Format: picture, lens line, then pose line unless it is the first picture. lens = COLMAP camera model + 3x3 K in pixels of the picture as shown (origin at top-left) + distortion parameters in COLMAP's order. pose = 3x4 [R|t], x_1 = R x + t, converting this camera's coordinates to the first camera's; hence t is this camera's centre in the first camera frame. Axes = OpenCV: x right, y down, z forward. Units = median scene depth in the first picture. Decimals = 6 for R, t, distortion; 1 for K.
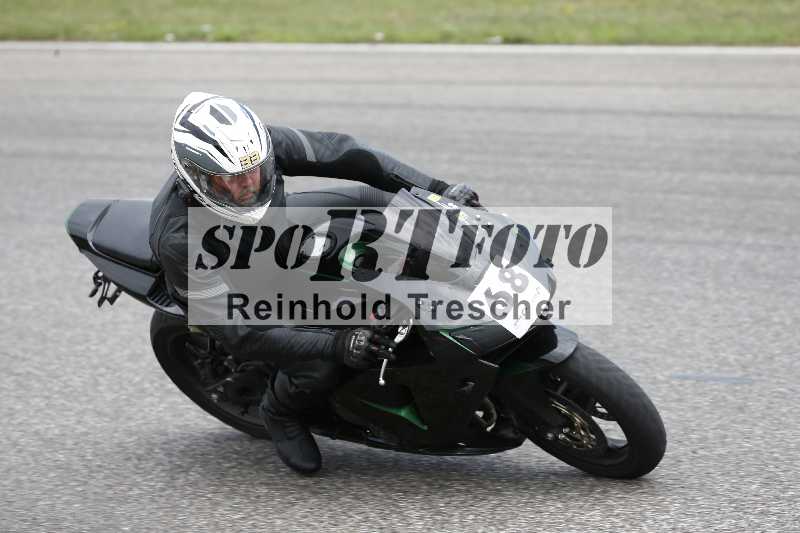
lens RADIAL K [[4720.8, 0, 405.6], [0, 4720.8, 269.2], [0, 0, 1]] dist [0.476616, 0.000000]
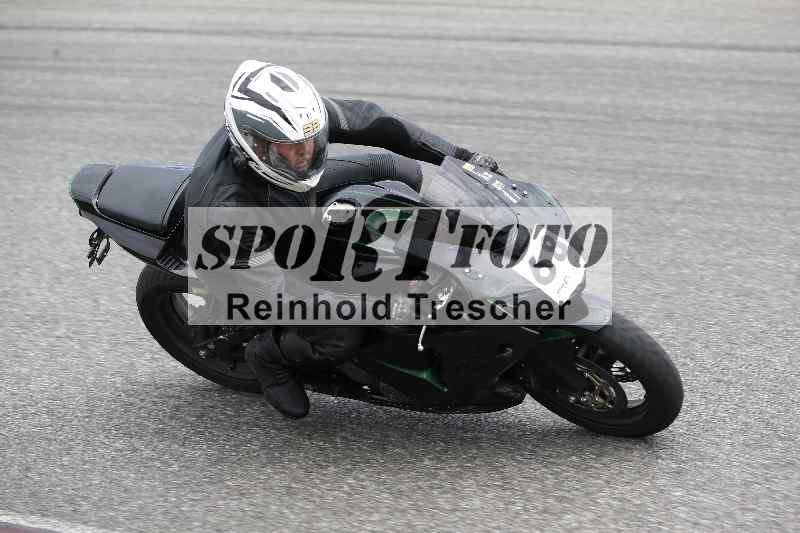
lens RADIAL K [[2891.8, 0, 399.7], [0, 2891.8, 266.7], [0, 0, 1]] dist [-0.003409, 0.000000]
pose [[0.983938, 0.001736, 0.178503, -0.120712], [-0.006468, 0.999643, 0.025931, -0.009715], [-0.178394, -0.026669, 0.983598, 0.392228]]
